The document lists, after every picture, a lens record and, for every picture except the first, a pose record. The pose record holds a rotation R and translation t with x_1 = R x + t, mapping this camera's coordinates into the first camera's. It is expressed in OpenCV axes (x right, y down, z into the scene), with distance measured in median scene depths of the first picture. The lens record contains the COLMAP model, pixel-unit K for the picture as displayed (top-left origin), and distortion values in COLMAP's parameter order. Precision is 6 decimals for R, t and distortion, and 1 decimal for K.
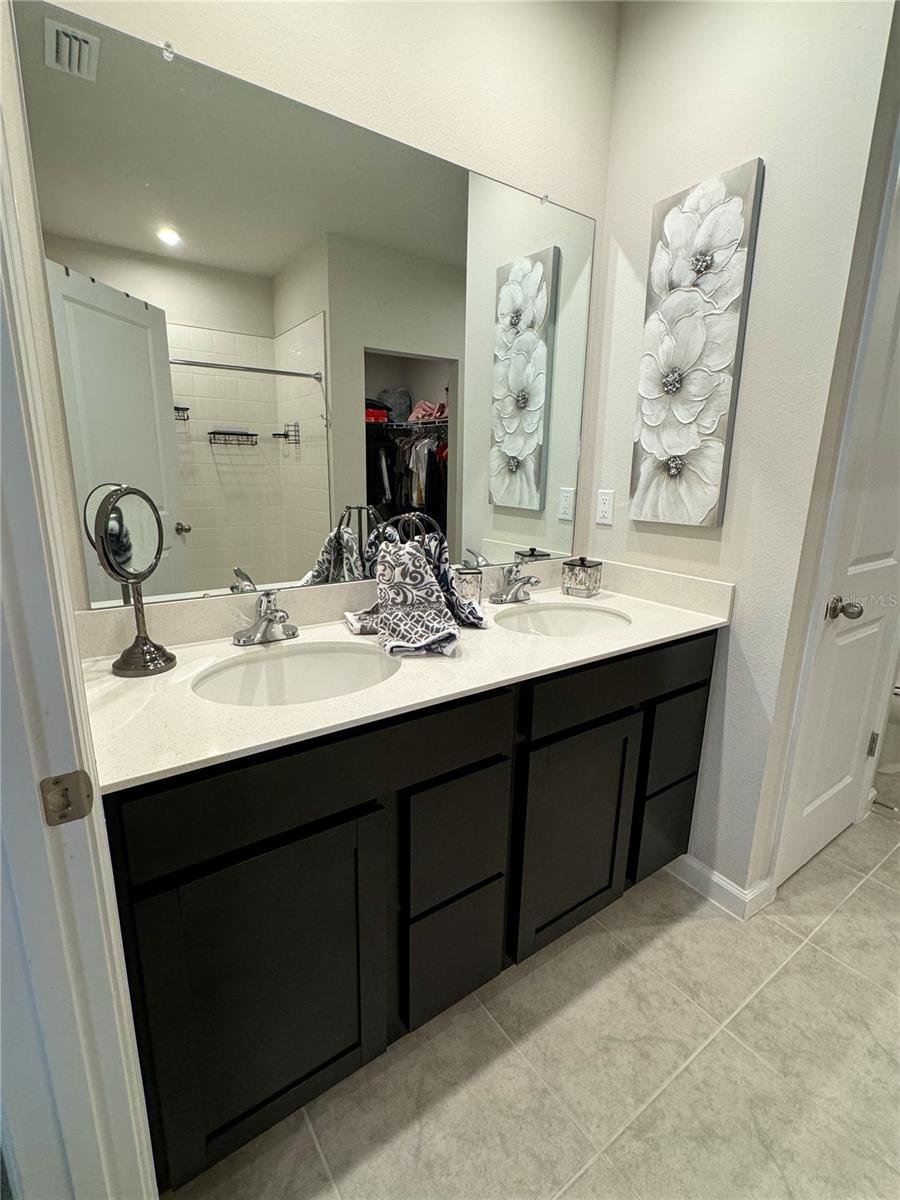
lens RADIAL K [[555.5, 0, 455.5], [0, 555.5, 600.9], [0, 0, 1]] dist [0.001420, -0.000579]
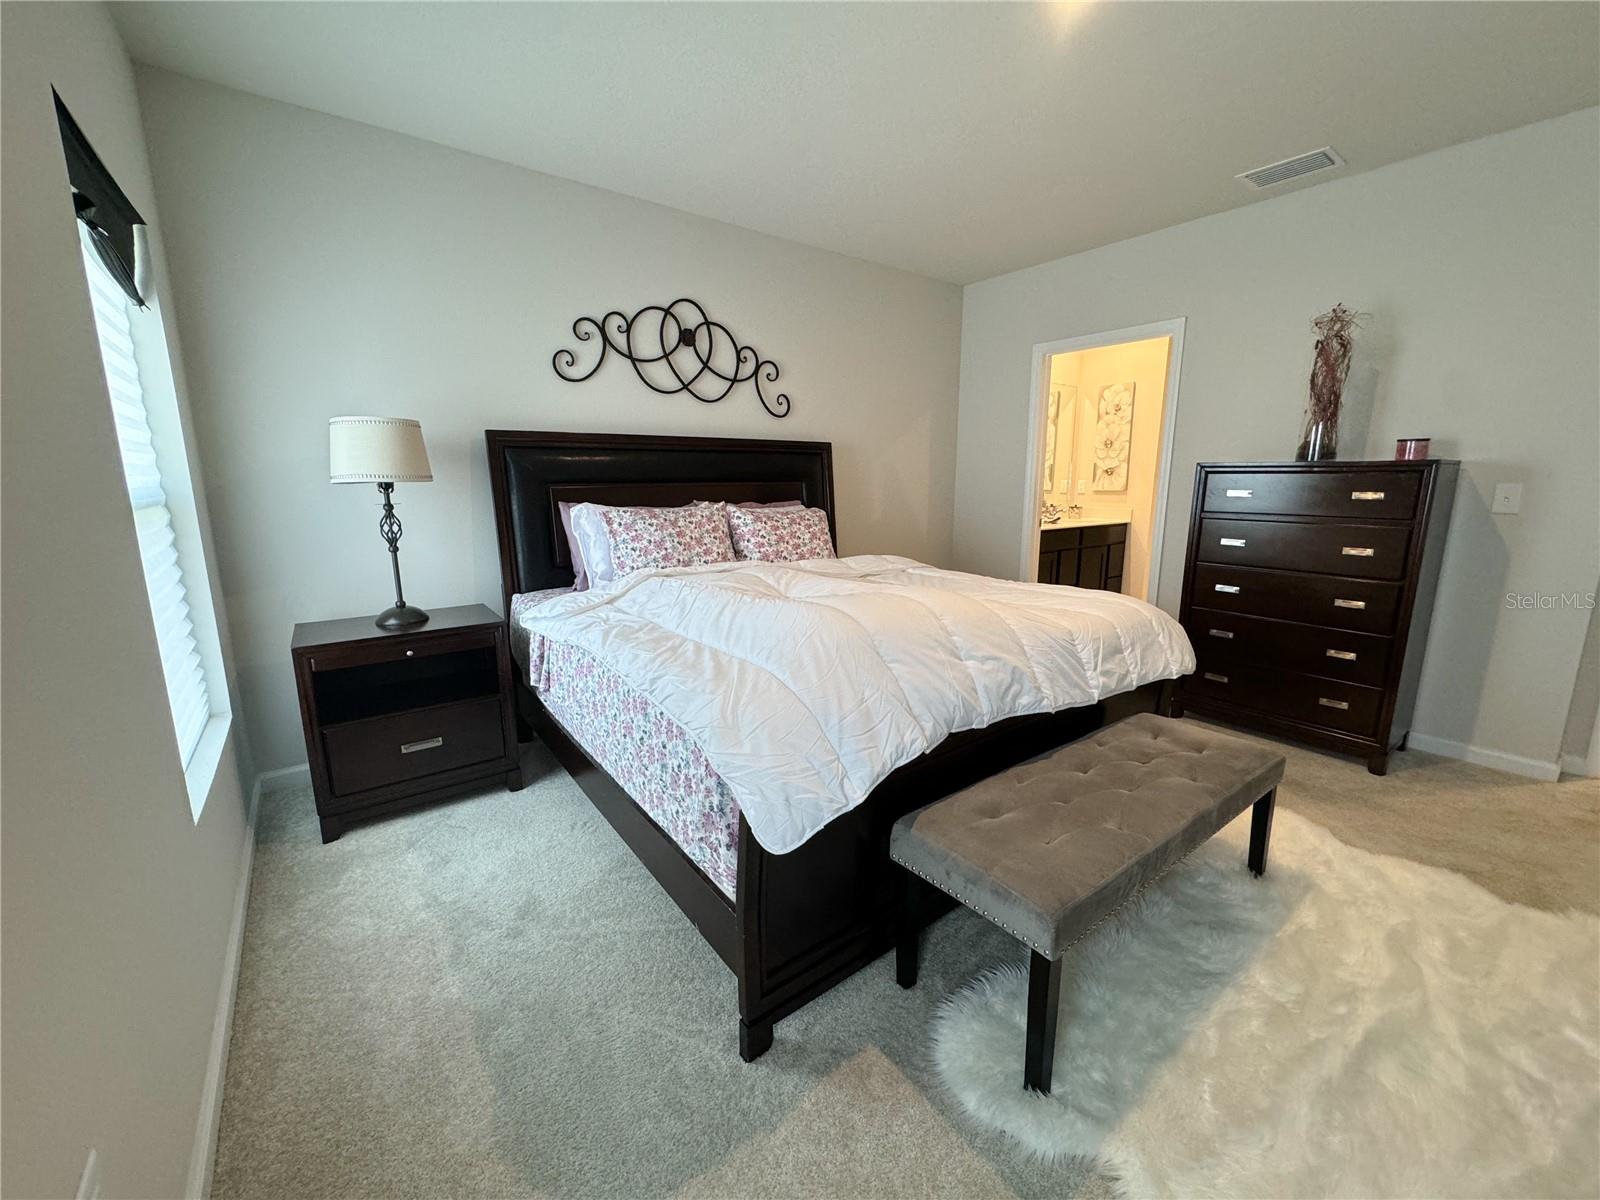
lens RADIAL K [[646.0, 0, 793.8], [0, 646.0, 600.7], [0, 0, 1]] dist [-0.004137, 0.000668]
pose [[0.999655, -0.022465, 0.013633, -1.371232], [0.023116, 0.998499, -0.049651, 0.587351], [-0.012497, 0.049949, 0.998674, -2.414273]]
